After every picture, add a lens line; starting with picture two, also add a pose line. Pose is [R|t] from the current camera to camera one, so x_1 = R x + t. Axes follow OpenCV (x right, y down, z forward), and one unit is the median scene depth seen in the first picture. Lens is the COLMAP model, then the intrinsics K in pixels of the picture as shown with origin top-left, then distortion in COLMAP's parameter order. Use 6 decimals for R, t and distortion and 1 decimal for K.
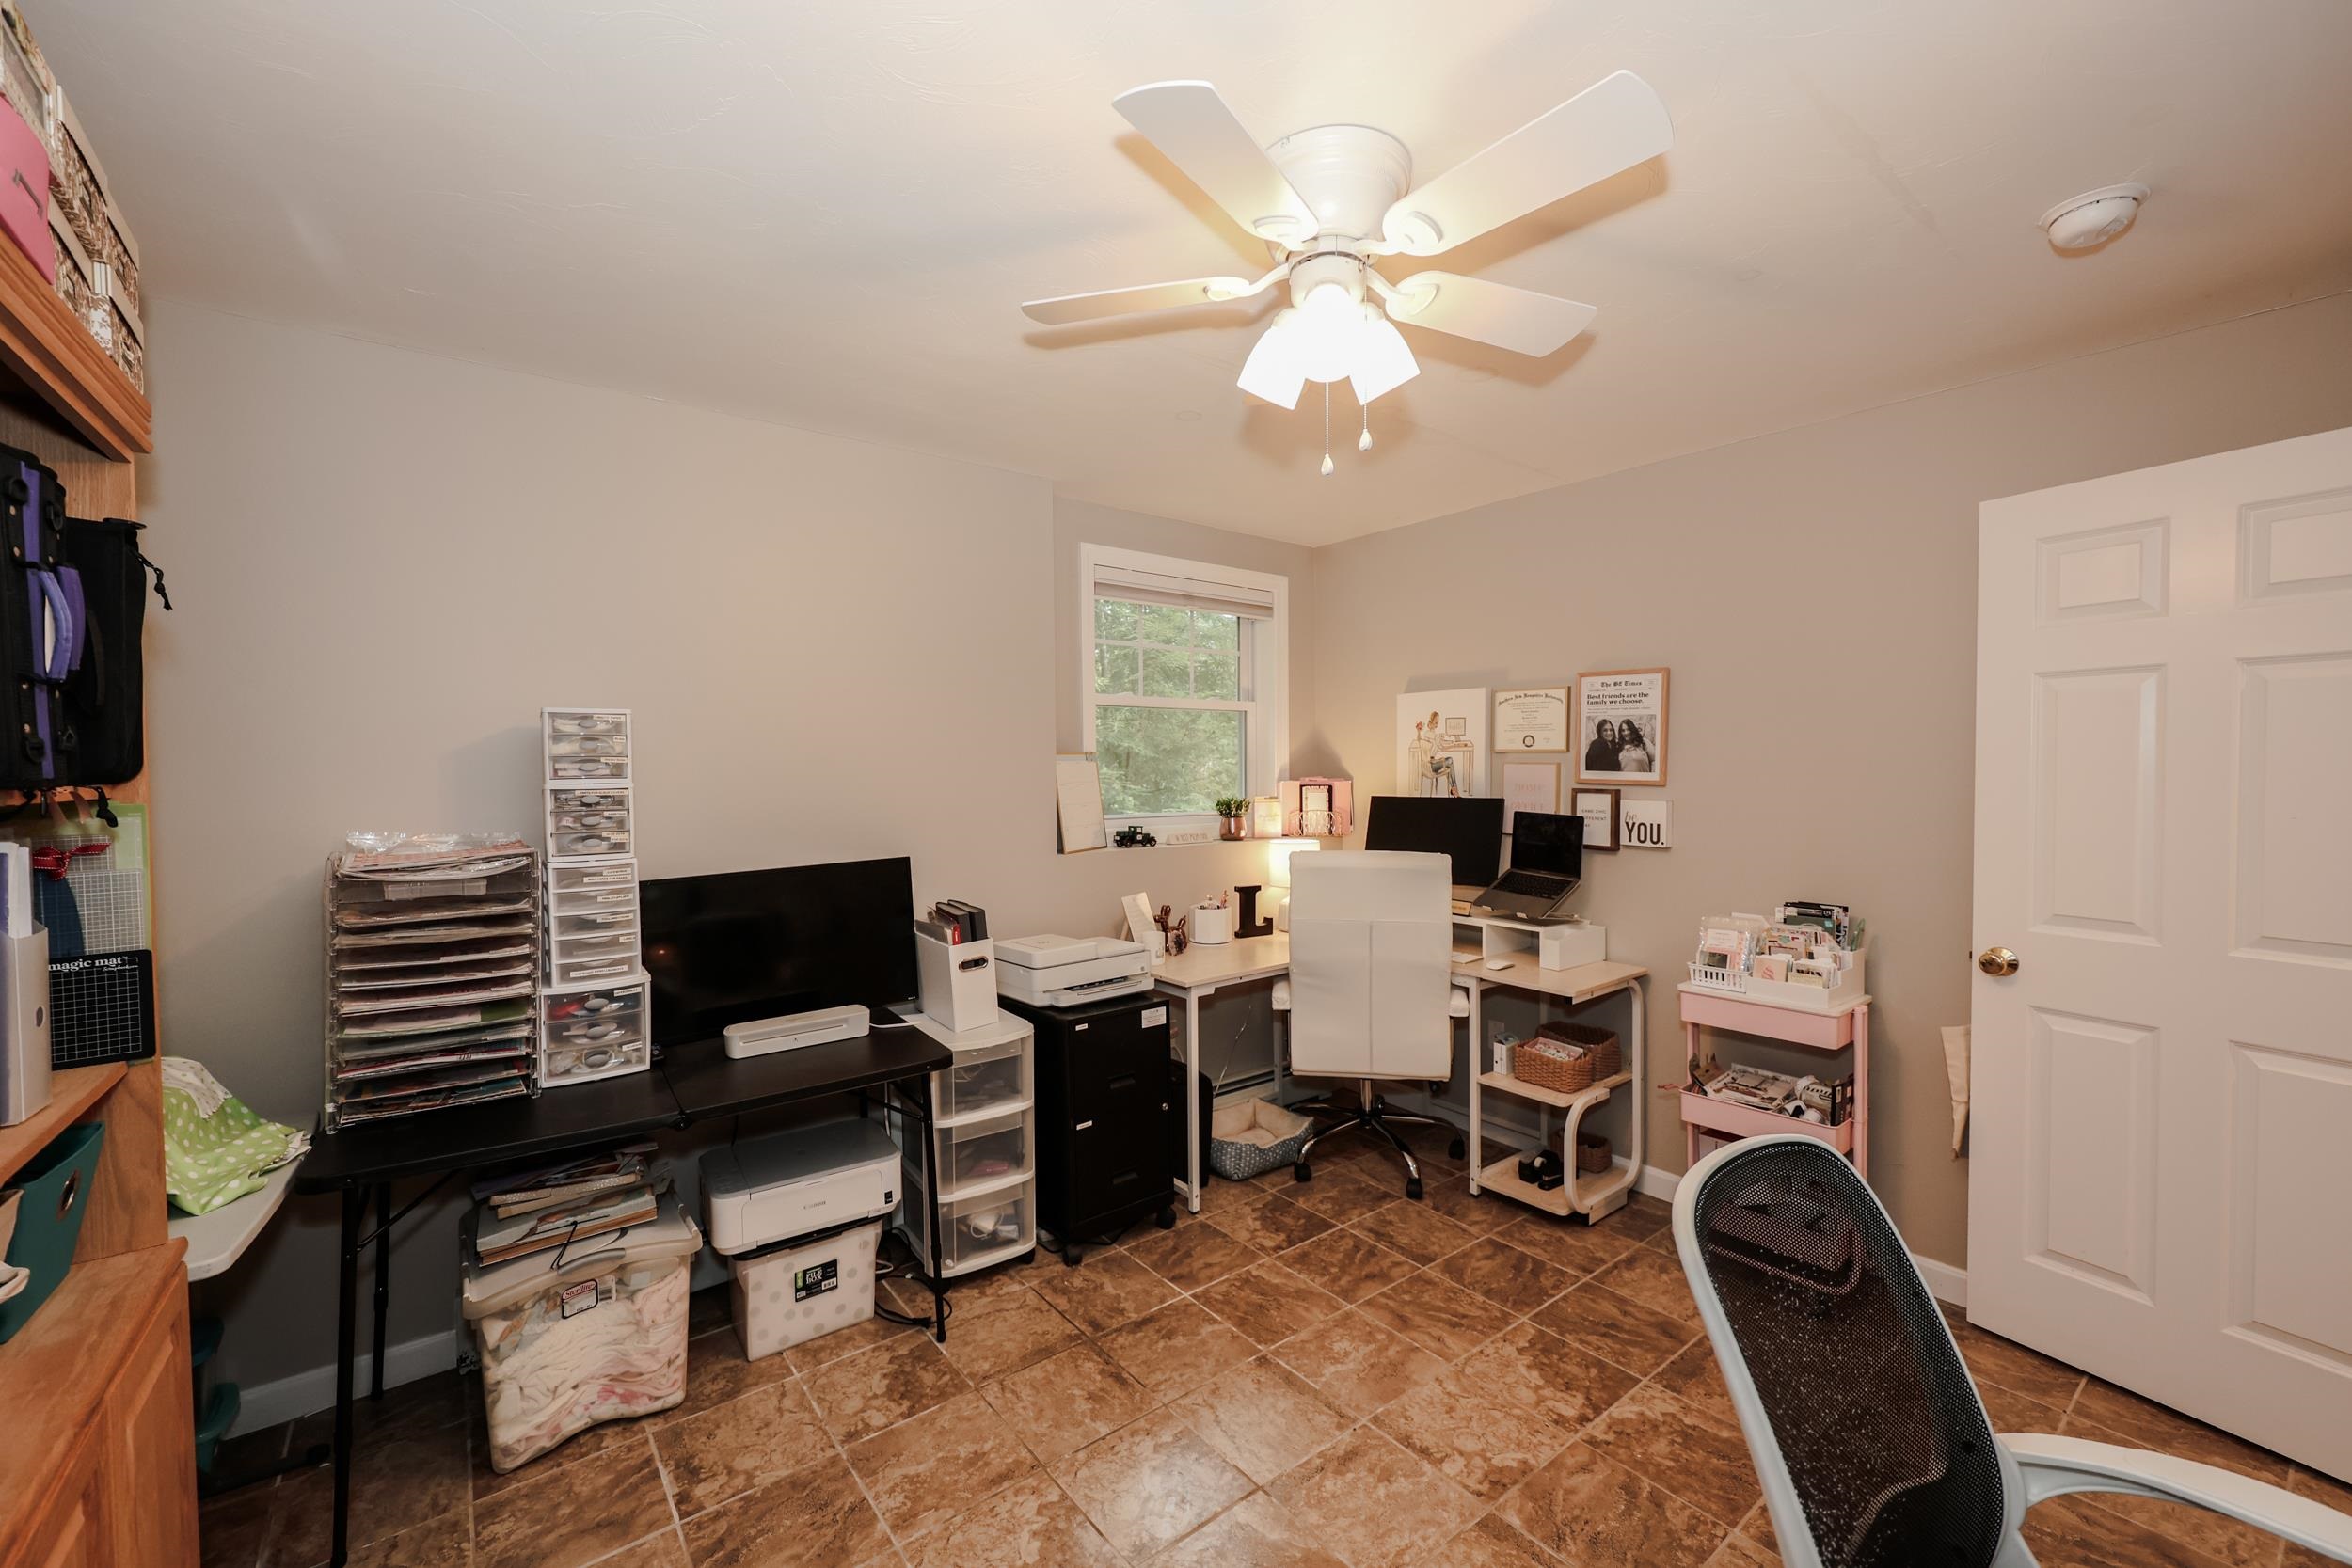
lens RADIAL K [[937.2, 0, 1176.0], [0, 937.2, 784.0], [0, 0, 1]] dist [0.000476, 0.000040]
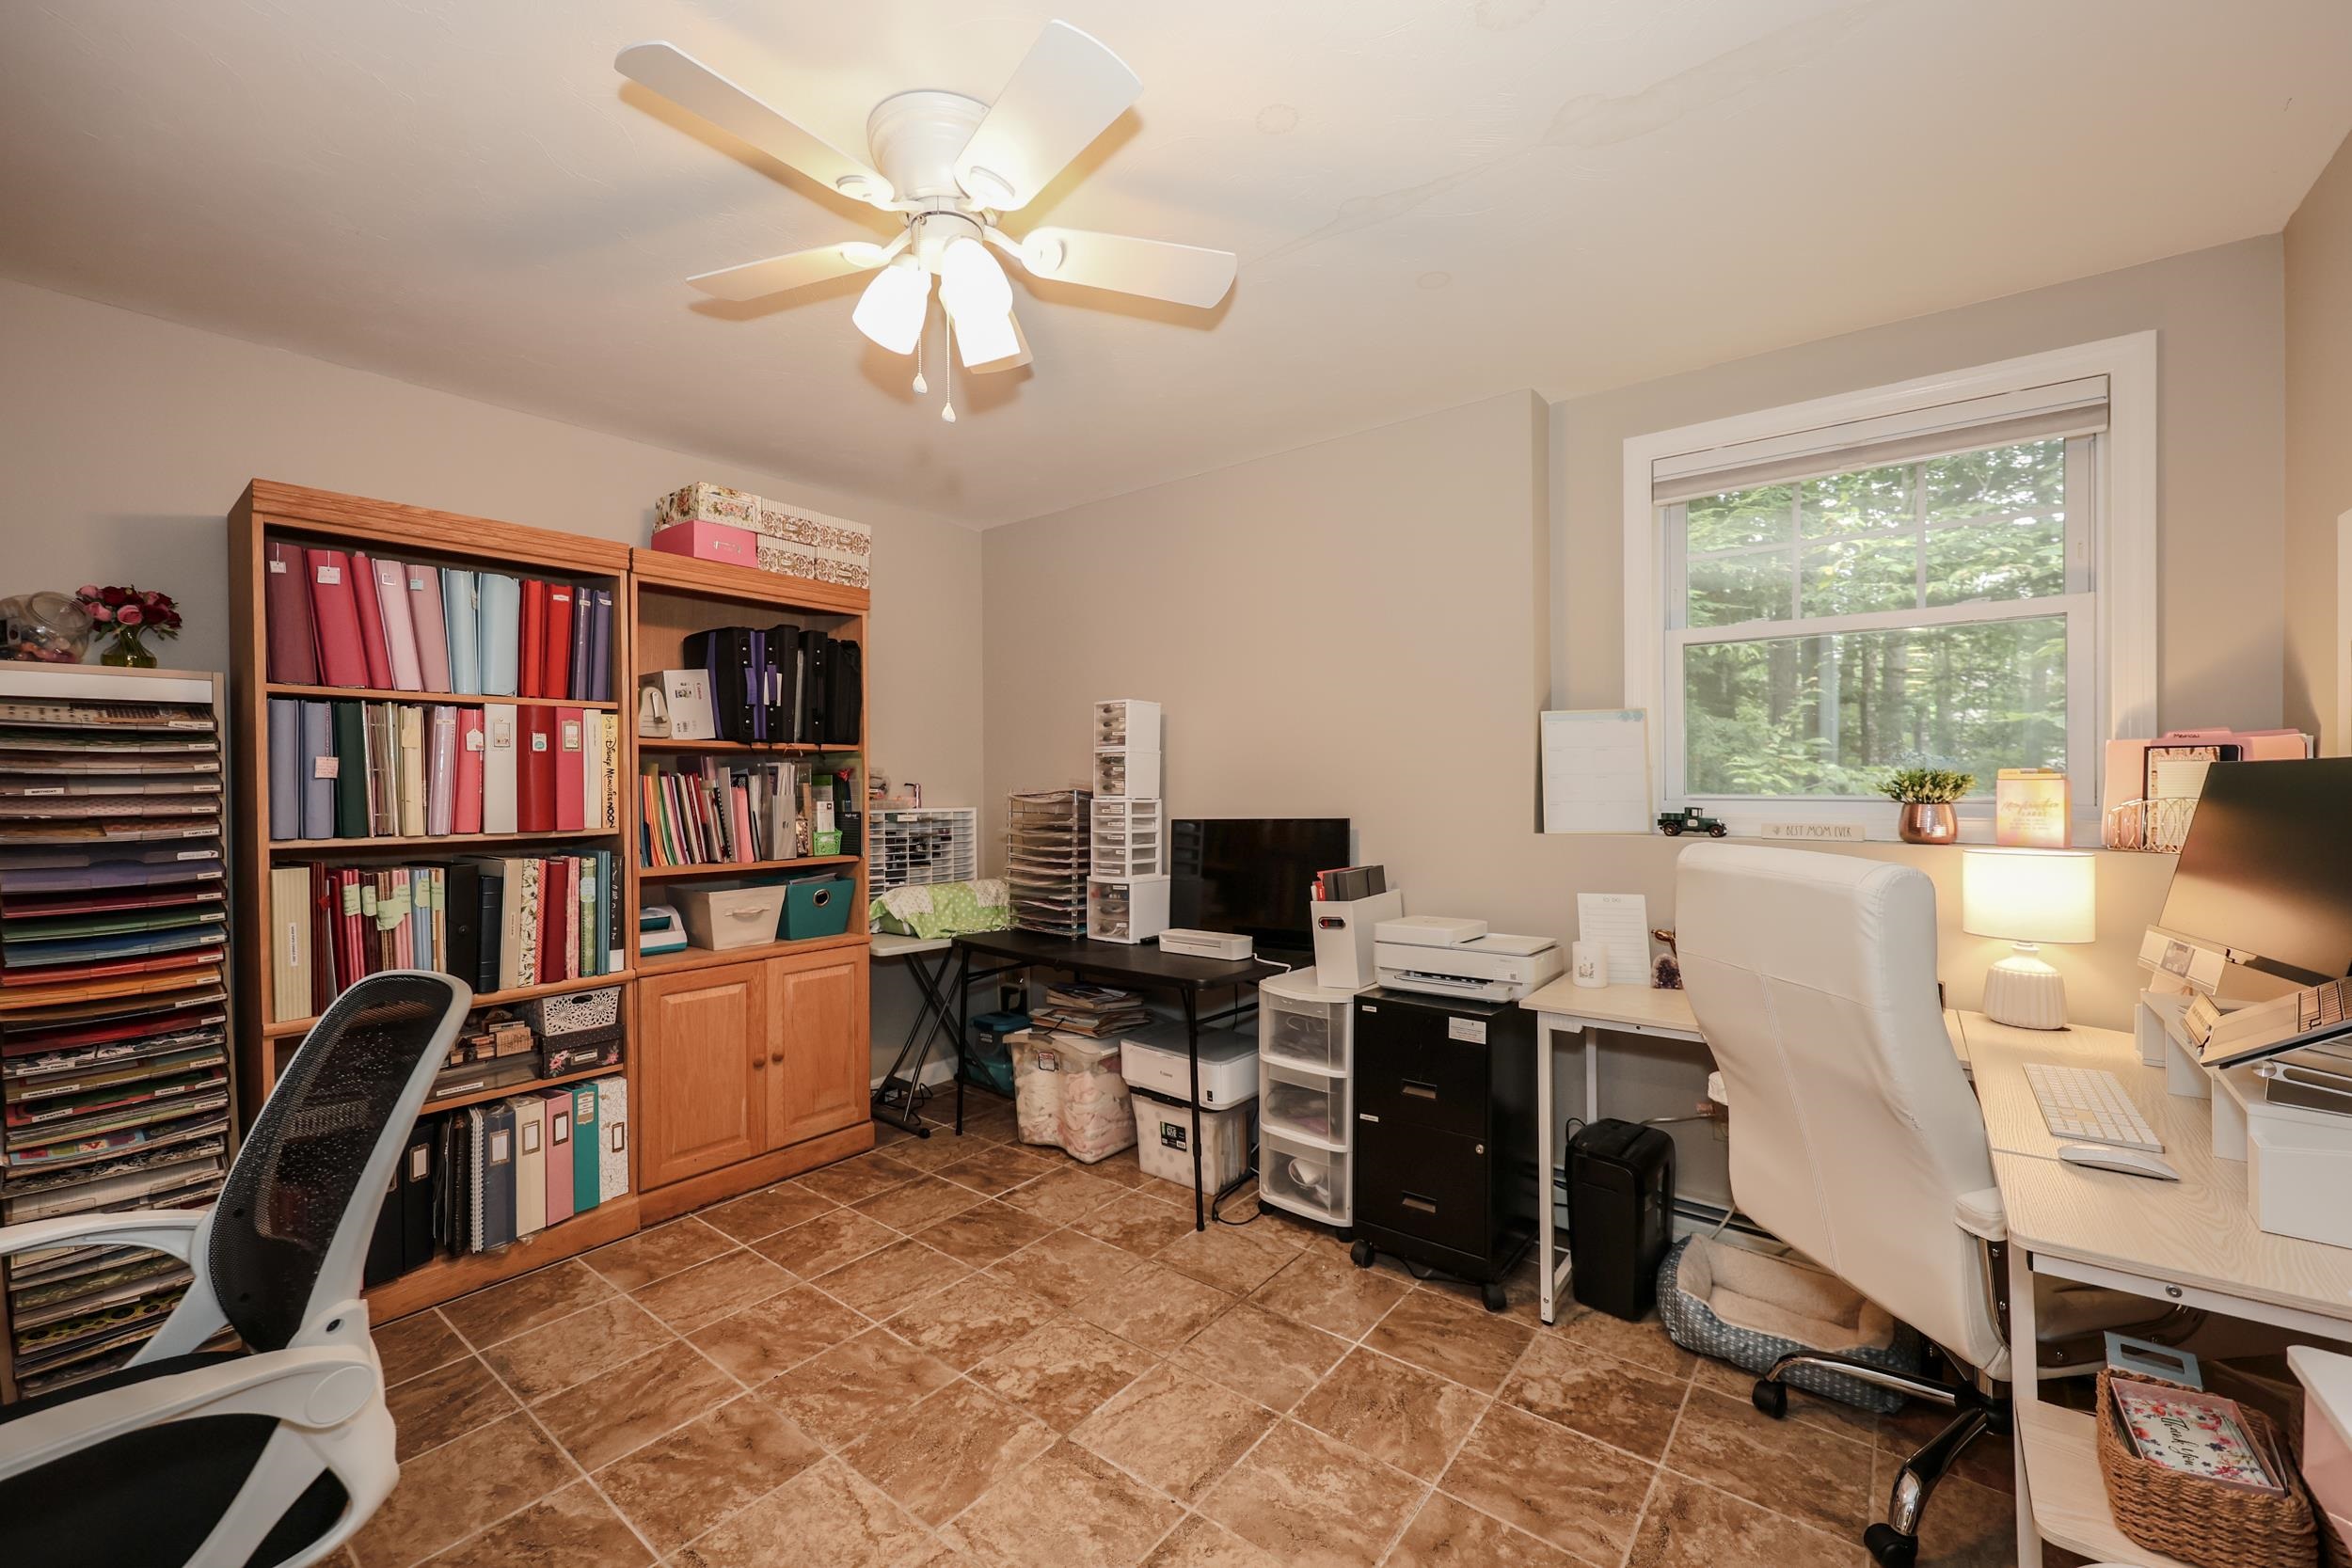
lens RADIAL K [[937.2, 0, 1176.0], [0, 937.2, 784.0], [0, 0, 1]] dist [0.000476, 0.000040]
pose [[0.248194, 0.005077, -0.968697, 0.728142], [-0.016253, 0.999867, 0.001076, 0.043021], [0.968574, 0.015477, 0.248244, 0.584770]]
